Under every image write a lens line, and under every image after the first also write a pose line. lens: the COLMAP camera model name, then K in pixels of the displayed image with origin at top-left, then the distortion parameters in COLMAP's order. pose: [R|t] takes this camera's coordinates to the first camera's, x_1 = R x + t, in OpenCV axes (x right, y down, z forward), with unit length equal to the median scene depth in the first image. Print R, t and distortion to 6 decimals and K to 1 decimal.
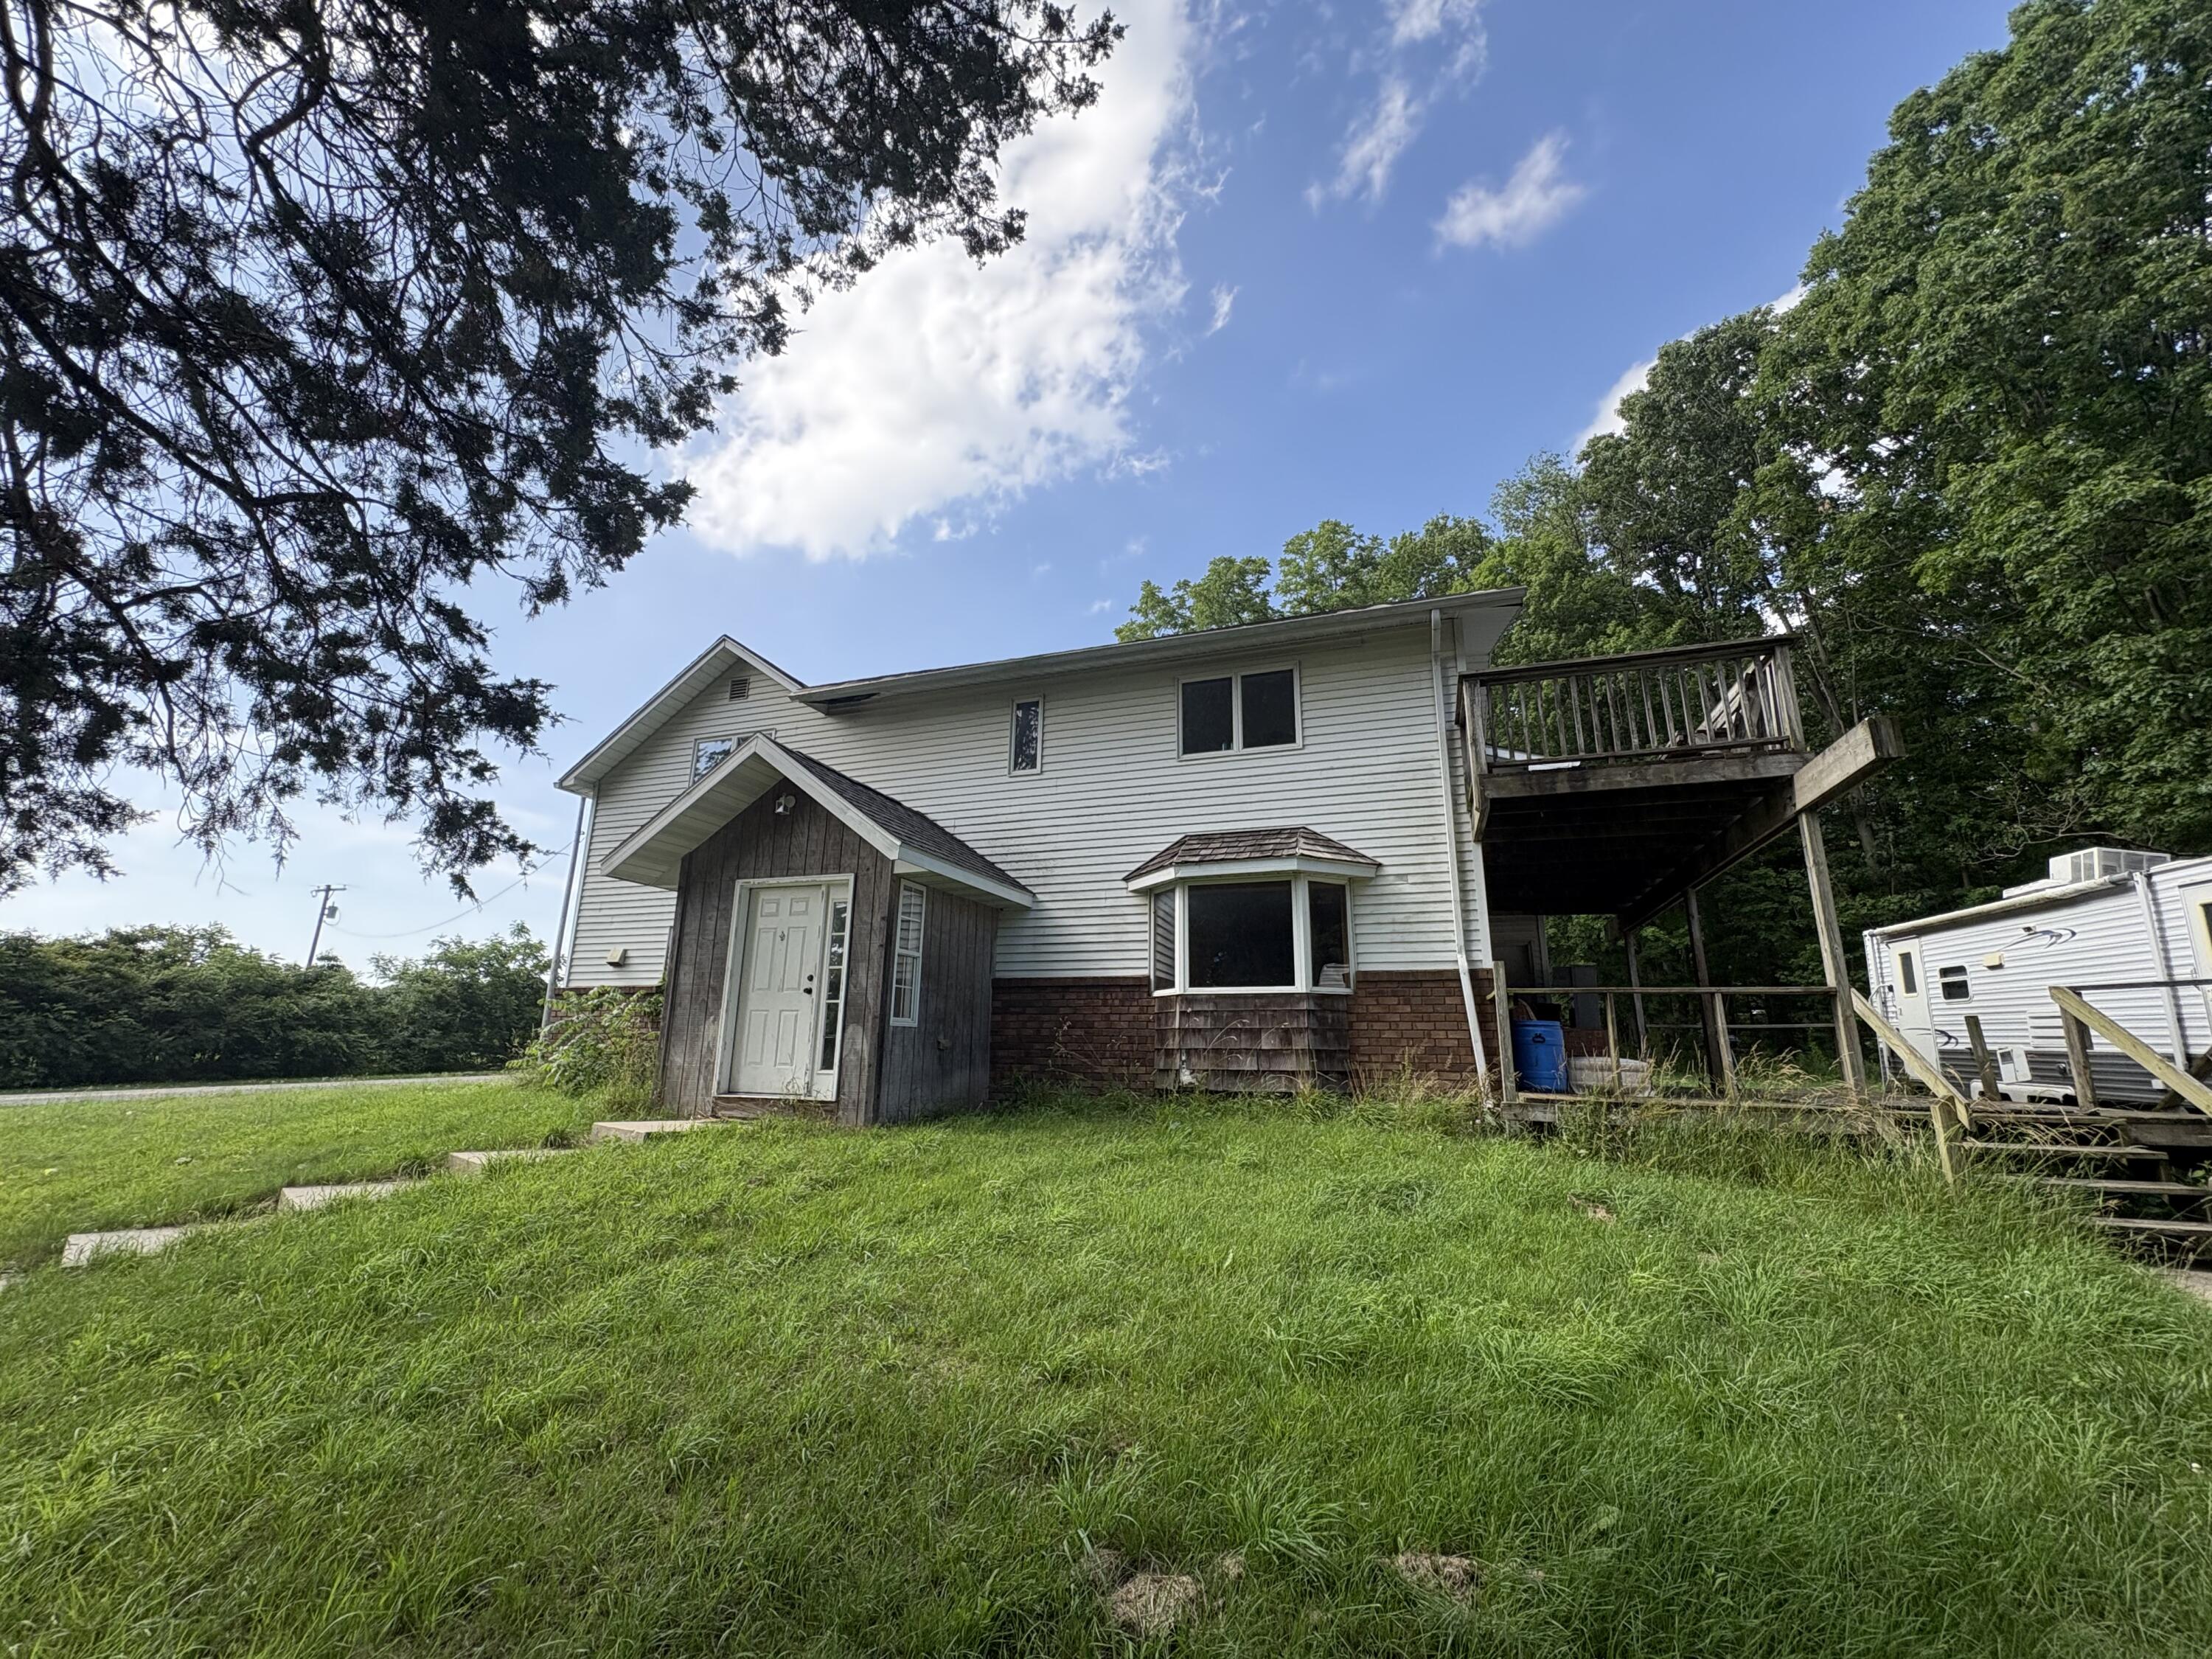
lens RADIAL K [[885.1, 0, 1101.3], [0, 885.1, 829.1], [0, 0, 1]] dist [0.004377, 0.000213]
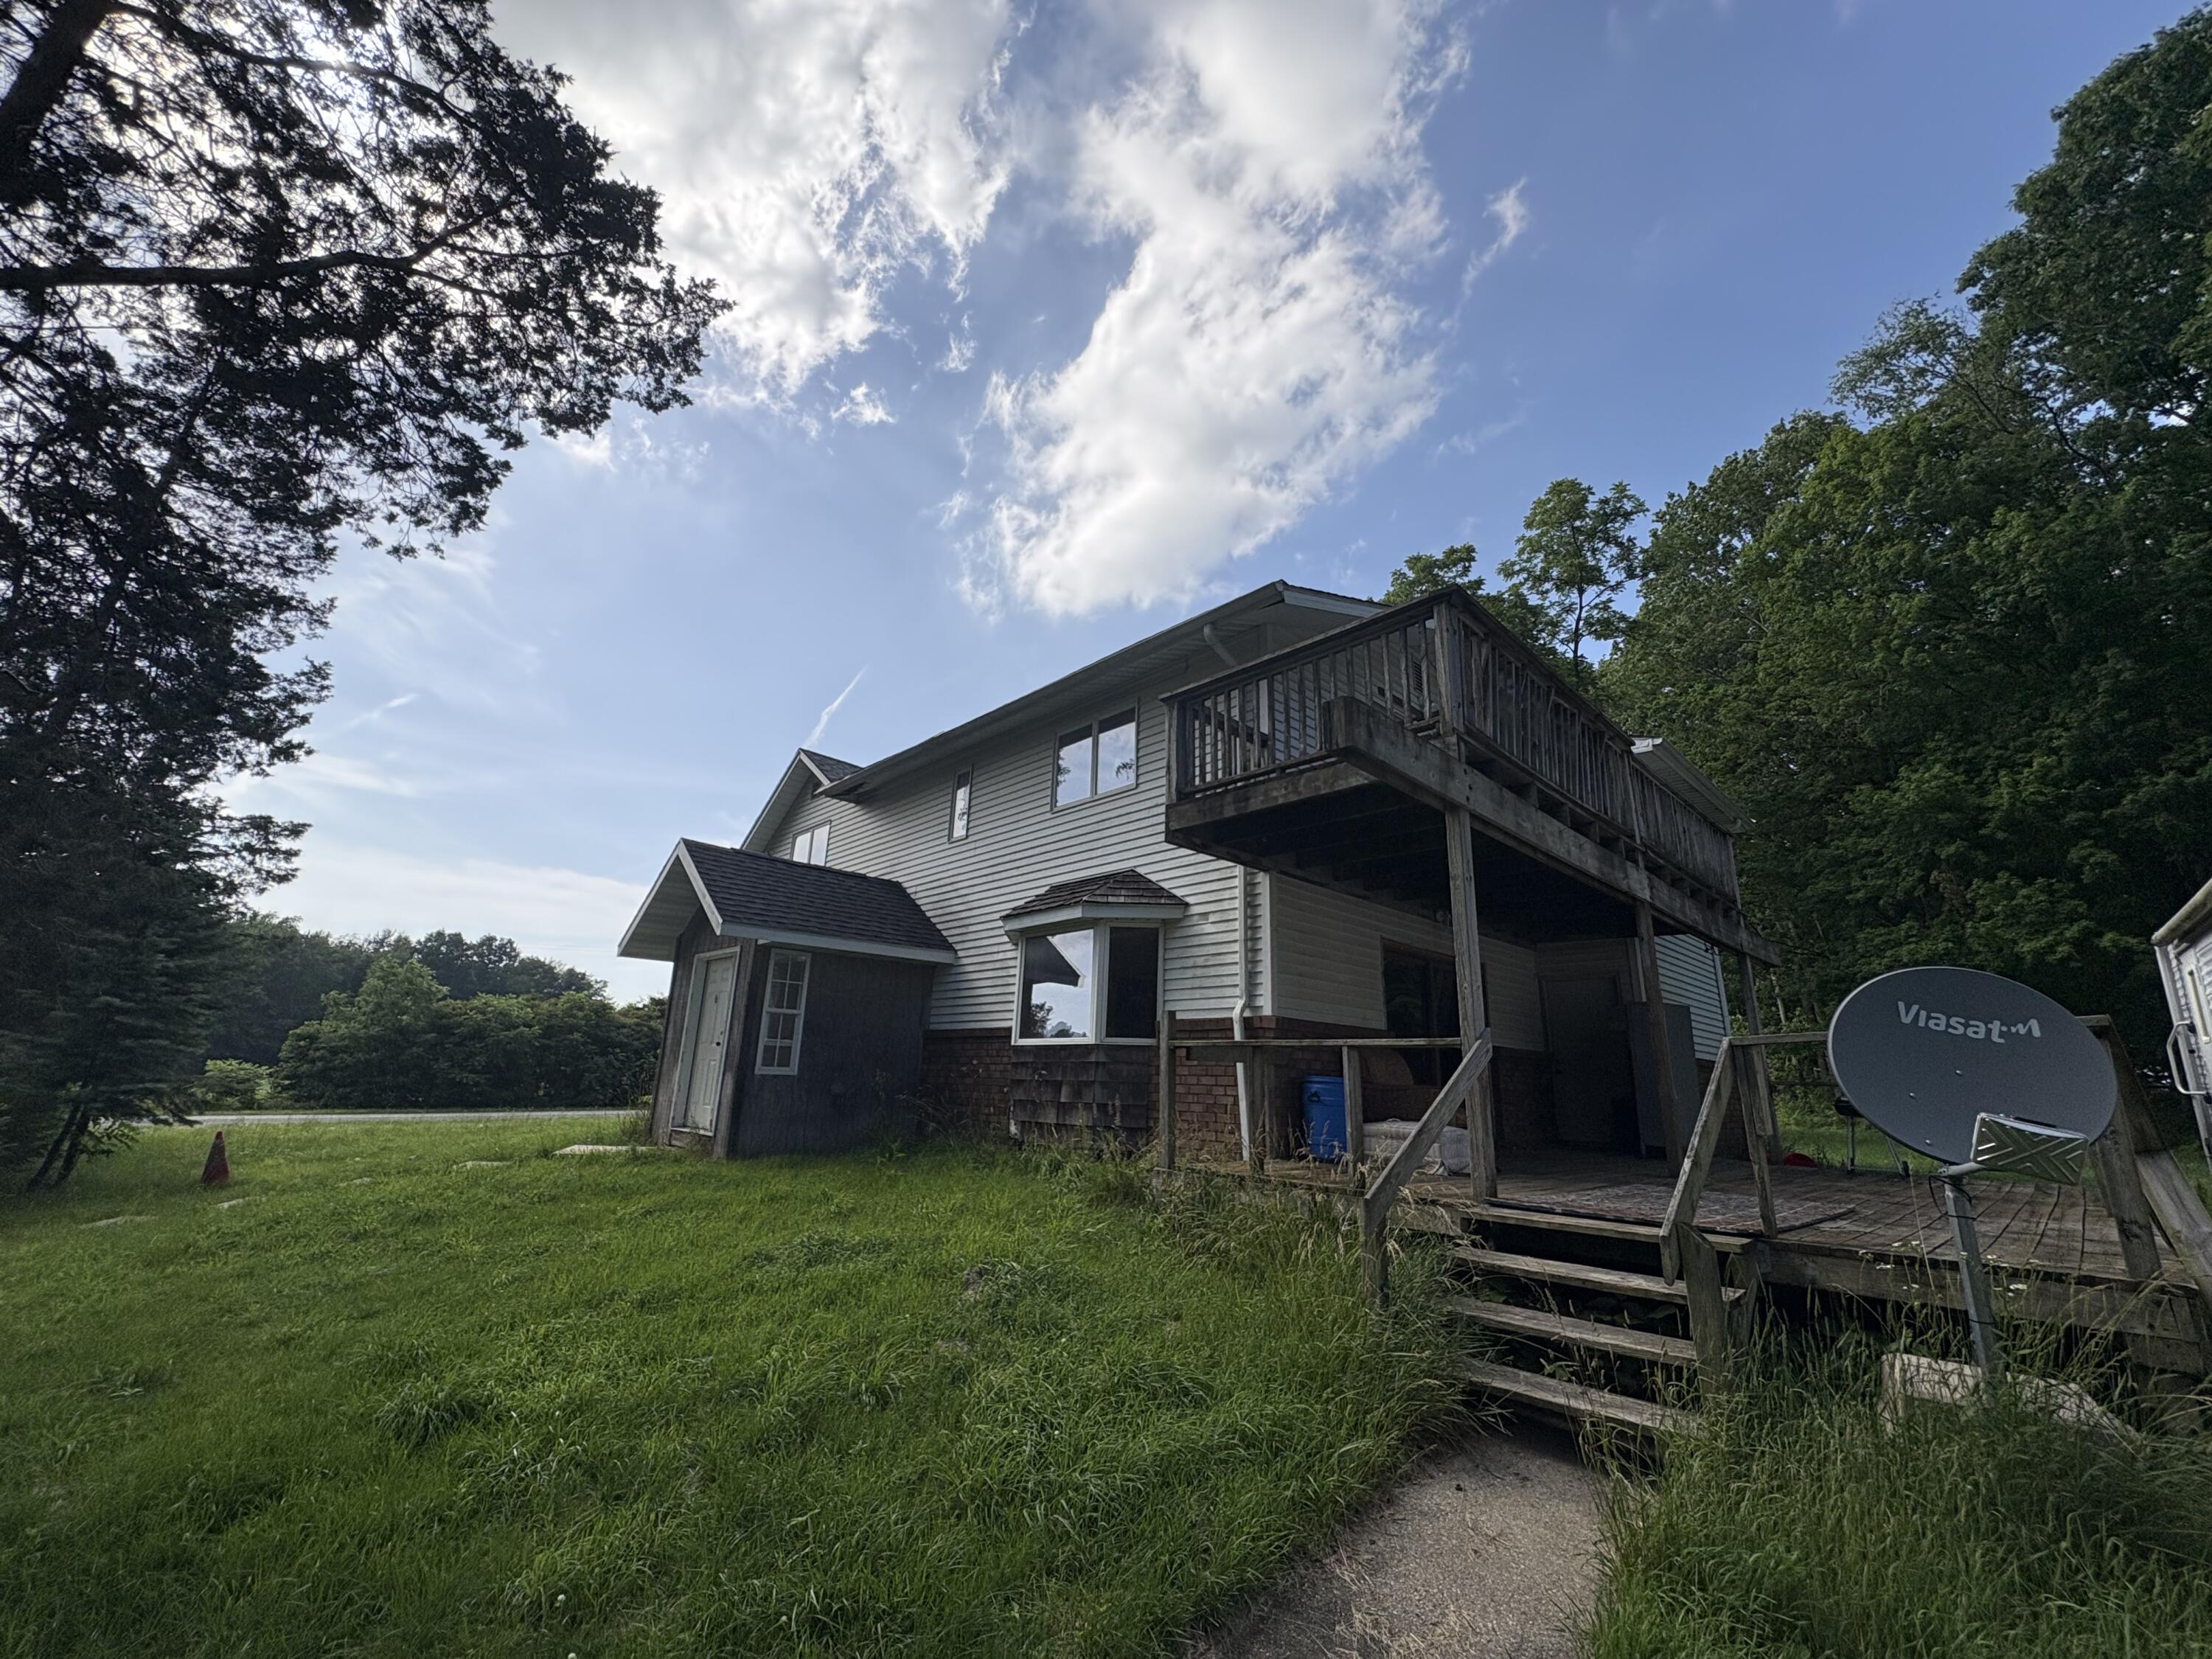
lens RADIAL K [[885.1, 0, 1103.7], [0, 885.1, 831.8], [0, 0, 1]] dist [0.004377, 0.000213]
pose [[0.883212, -0.111331, -0.455567, 0.664742], [0.092057, 0.993672, -0.064362, 0.016248], [0.459850, 0.014907, 0.887872, 0.132597]]
